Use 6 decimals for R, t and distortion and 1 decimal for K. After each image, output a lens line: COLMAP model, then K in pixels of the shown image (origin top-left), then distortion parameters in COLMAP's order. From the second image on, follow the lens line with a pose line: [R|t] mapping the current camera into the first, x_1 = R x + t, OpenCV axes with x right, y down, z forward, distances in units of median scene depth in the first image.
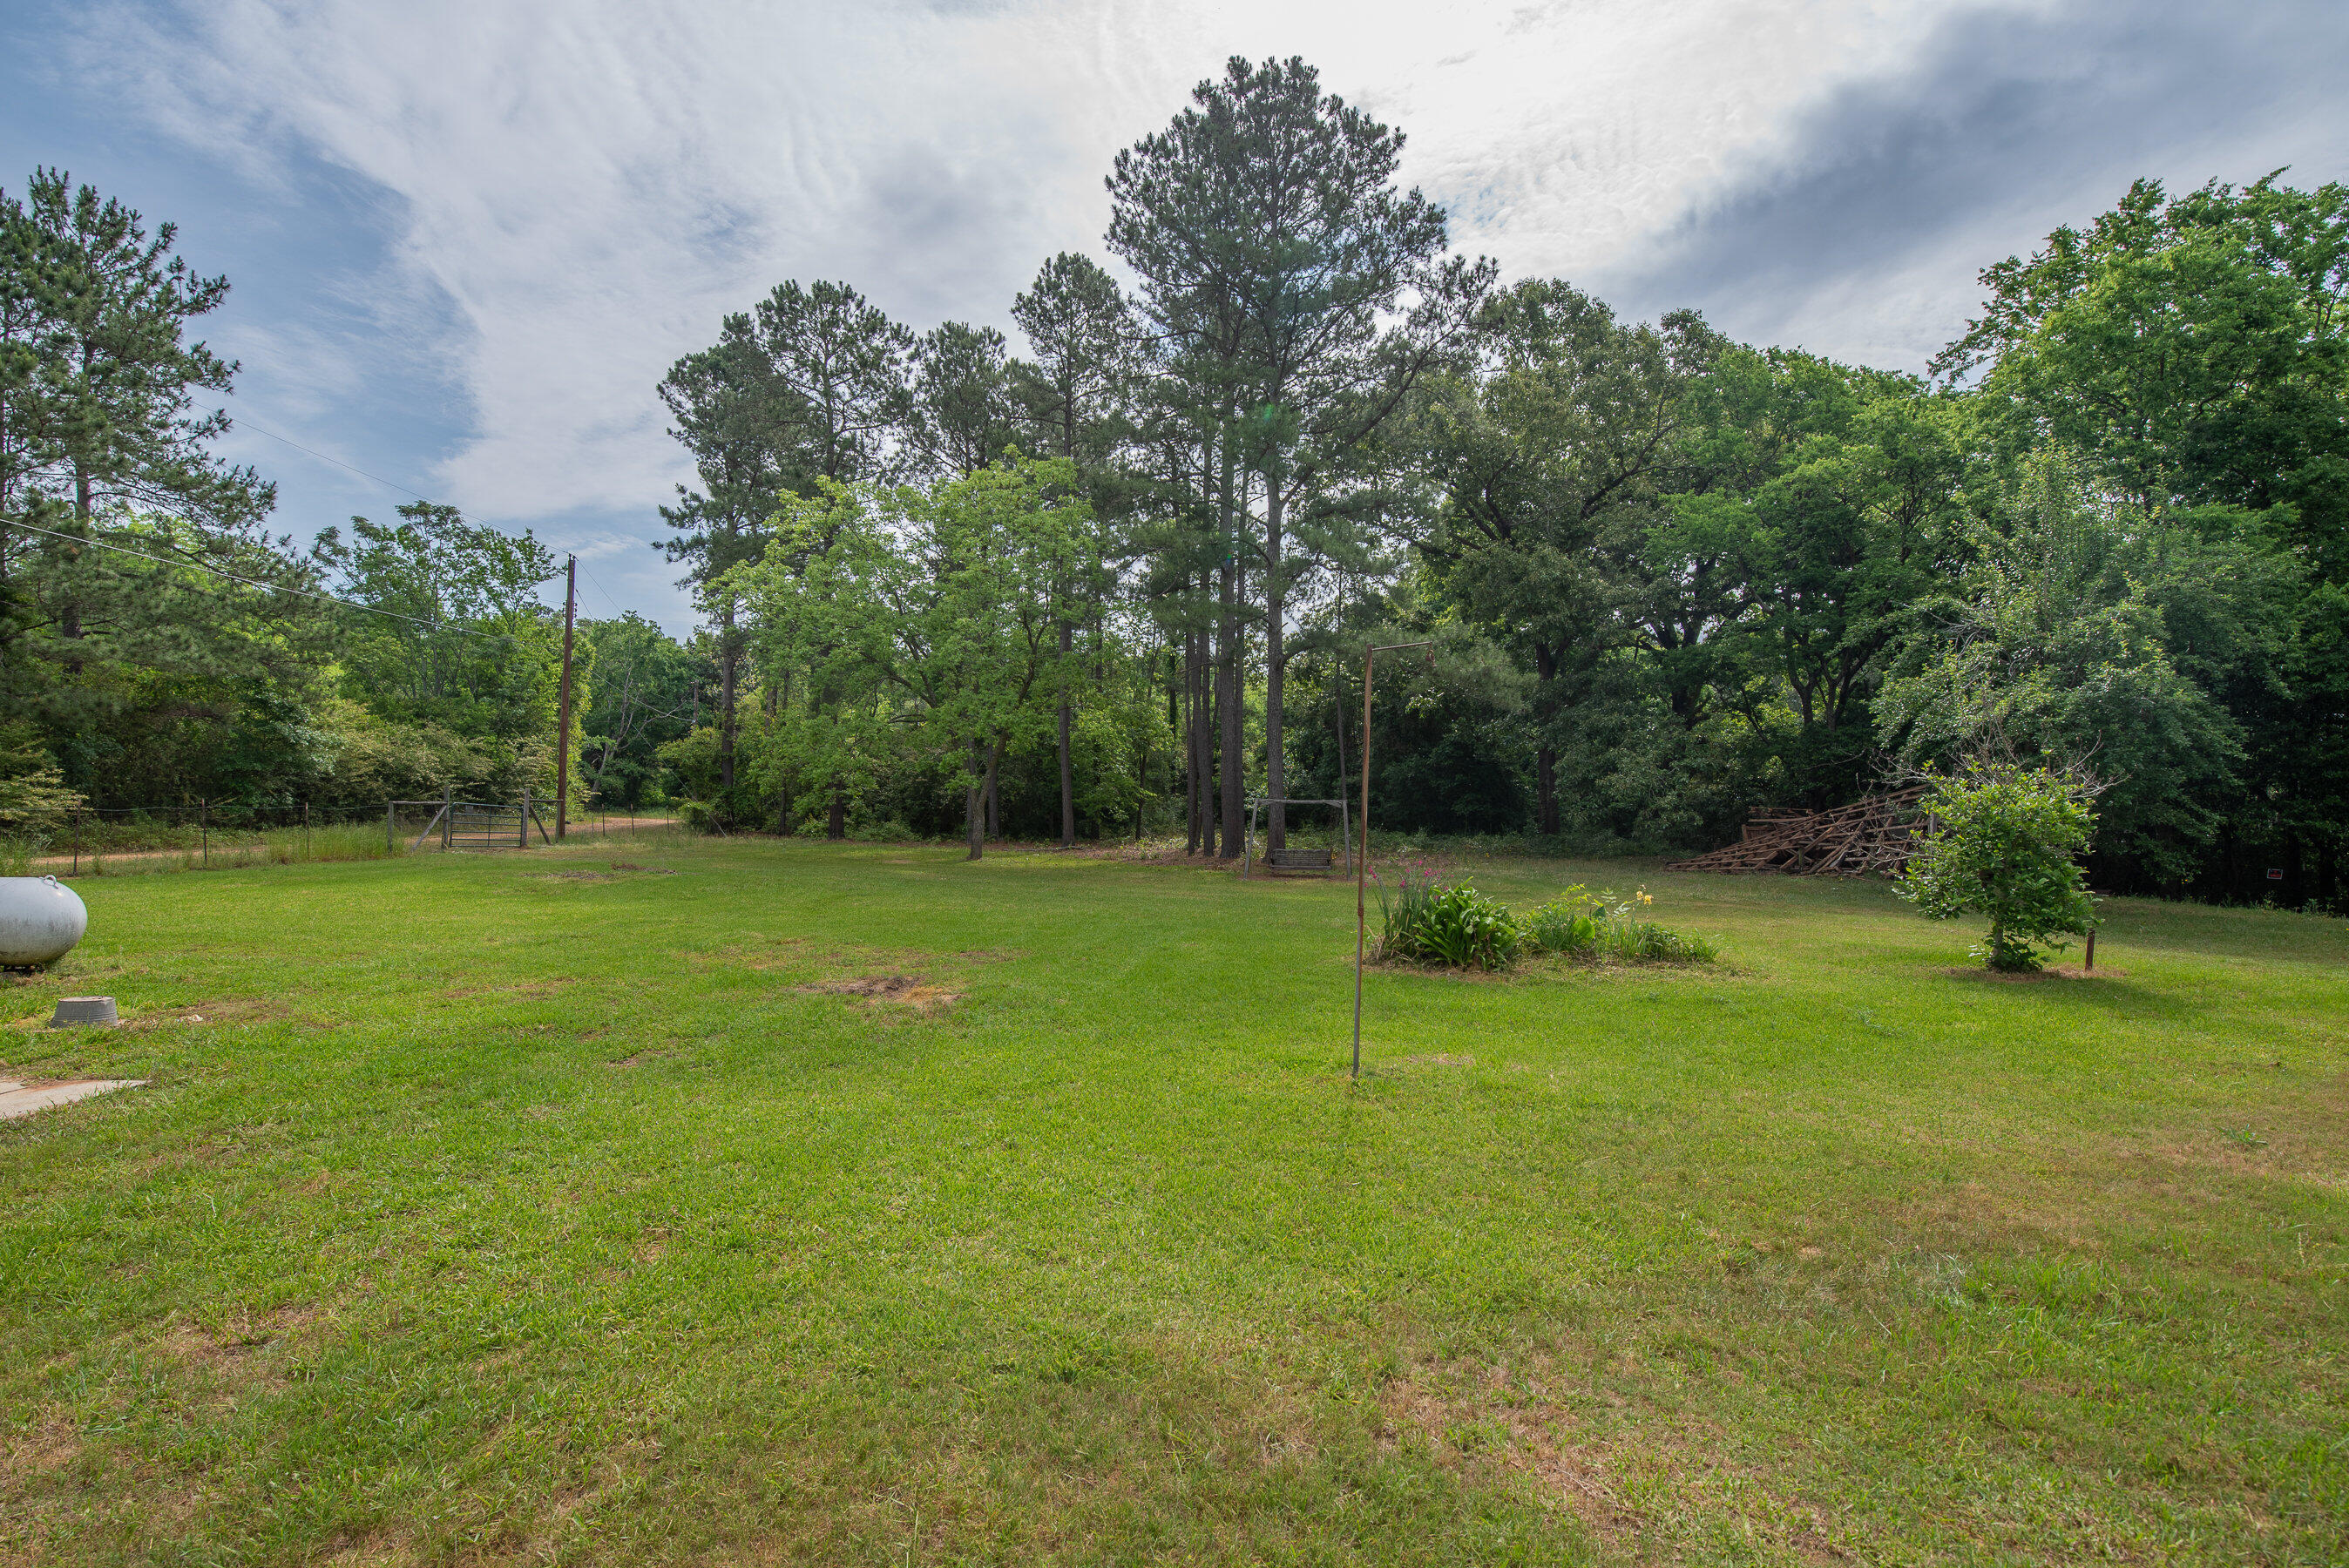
lens RADIAL K [[1023.6, 0, 1174.5], [0, 1023.6, 784.0], [0, 0, 1]] dist [-0.018070, -0.000315]
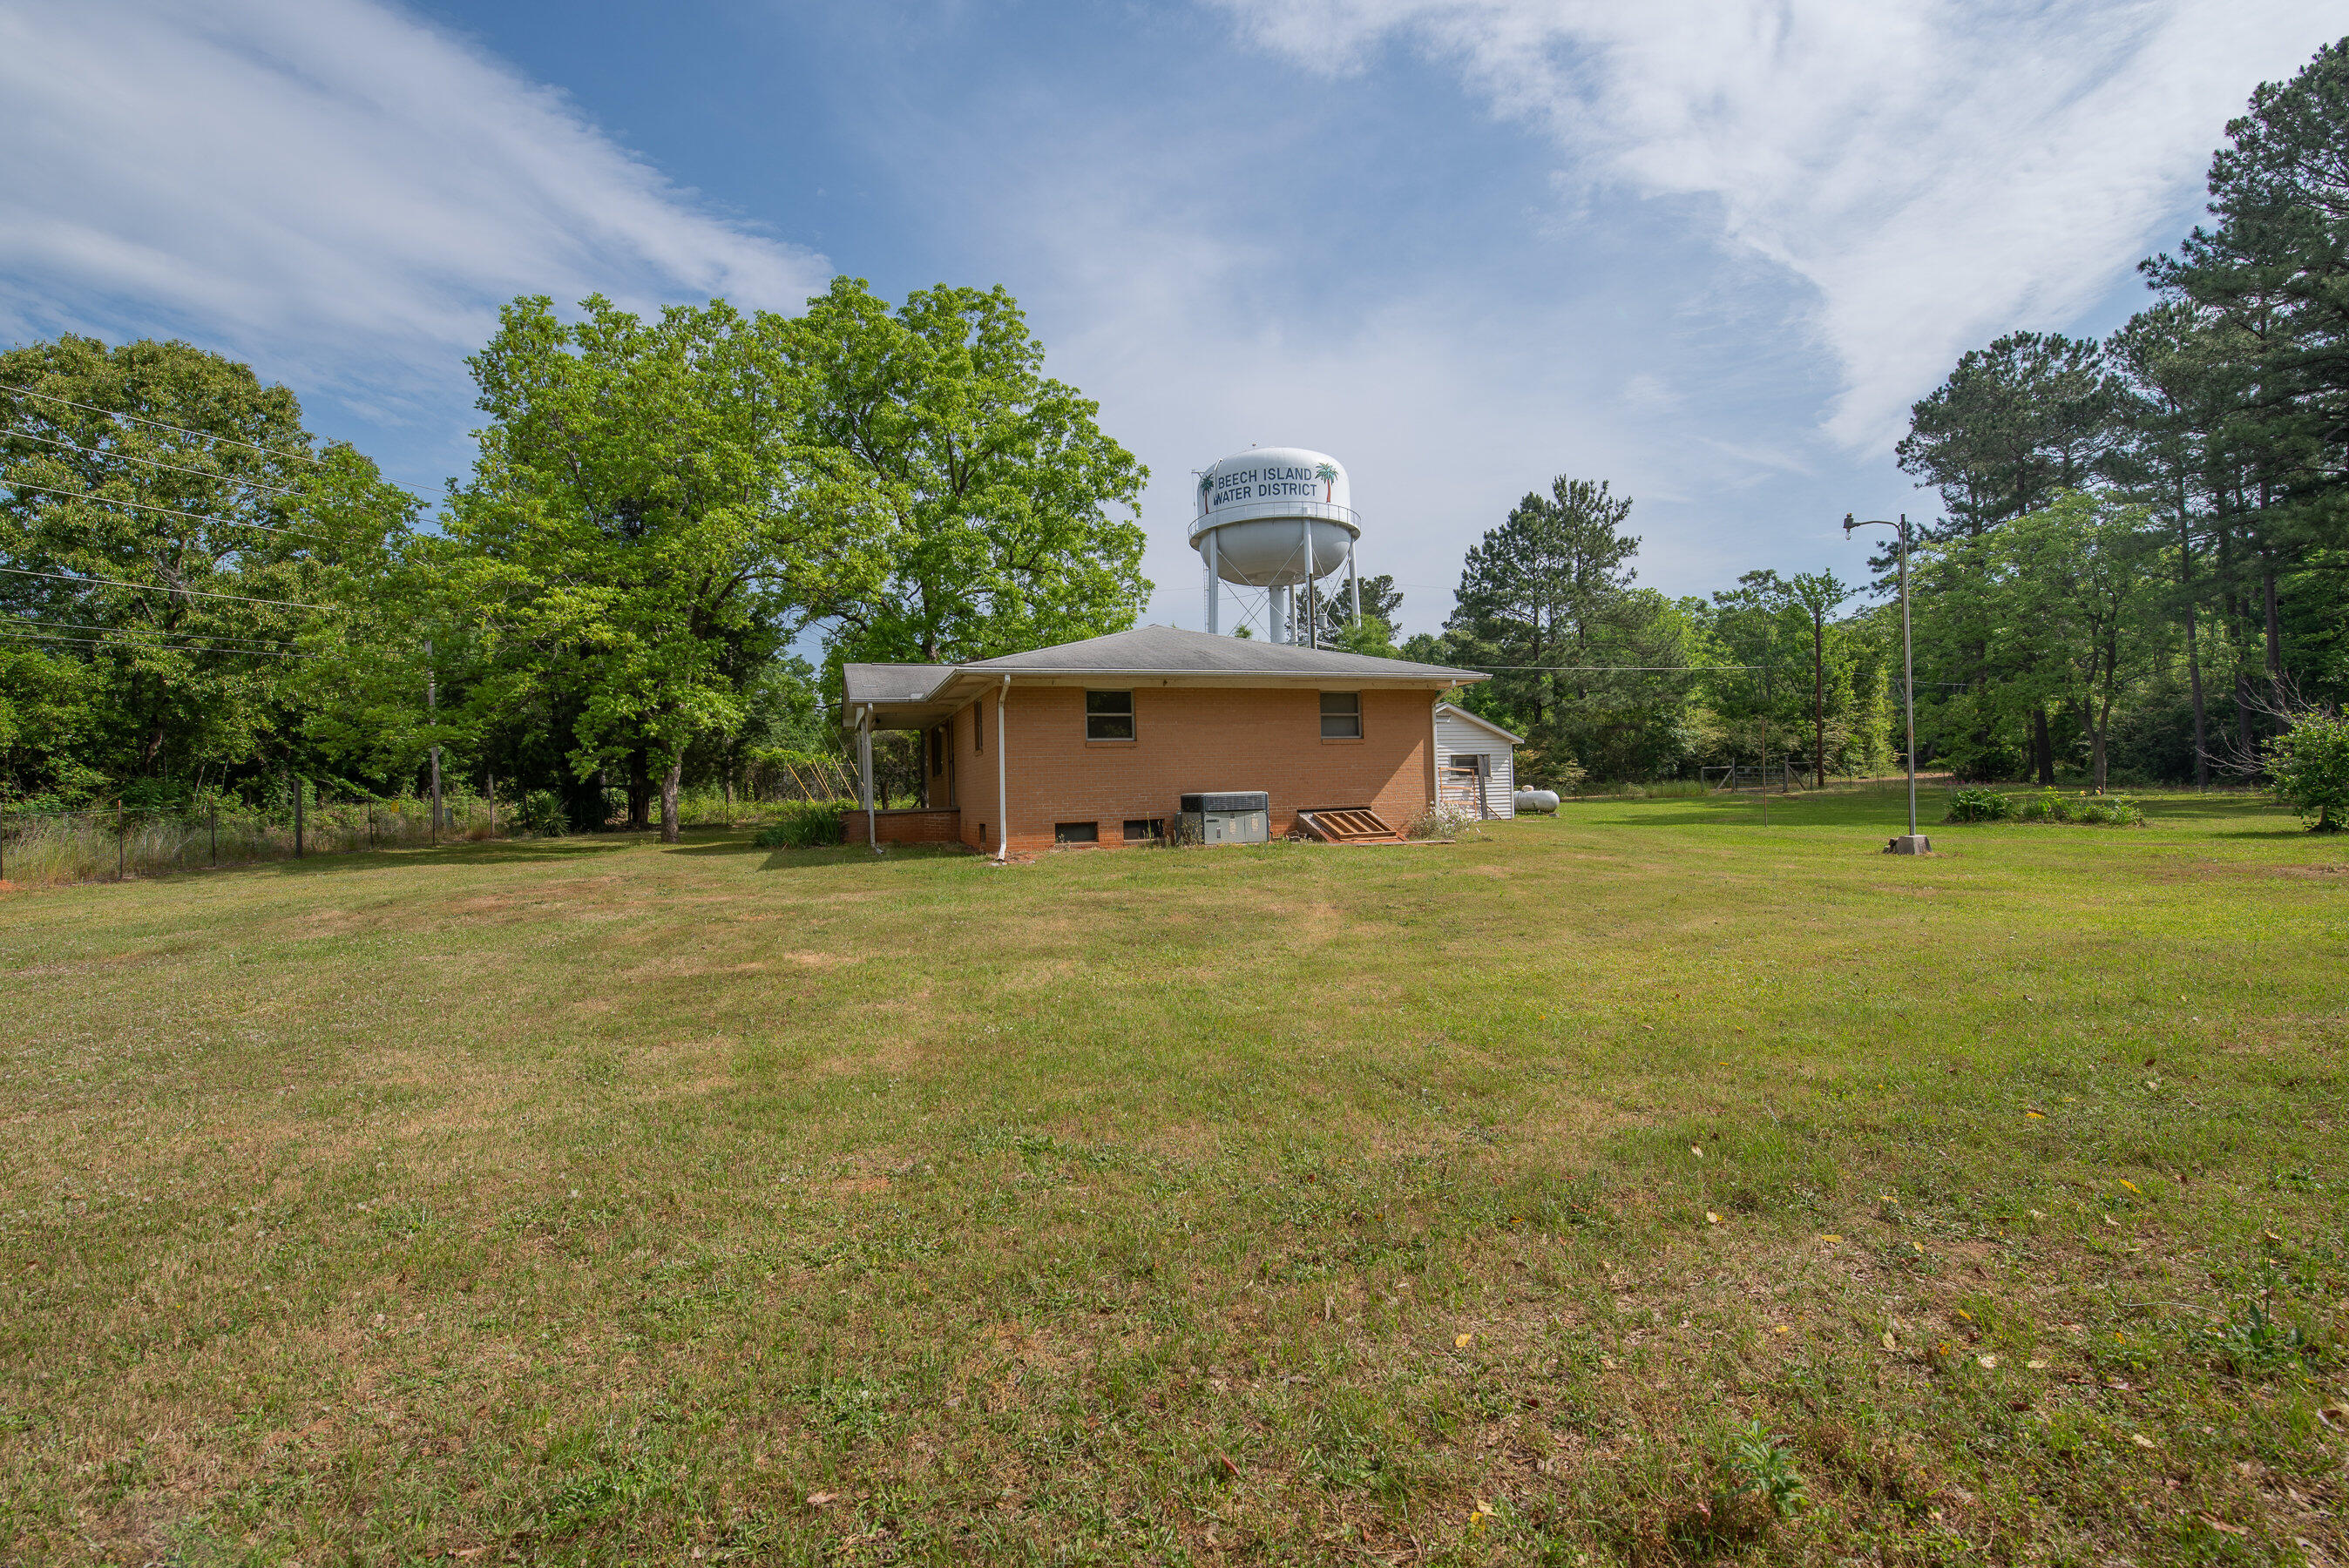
lens RADIAL K [[1023.6, 0, 1174.5], [0, 1023.6, 784.0], [0, 0, 1]] dist [-0.018070, -0.000315]
pose [[0.313619, -0.020969, -0.949317, 0.613495], [0.055566, 0.998448, -0.003697, -0.000430], [0.947922, -0.051590, 0.314297, -0.462454]]
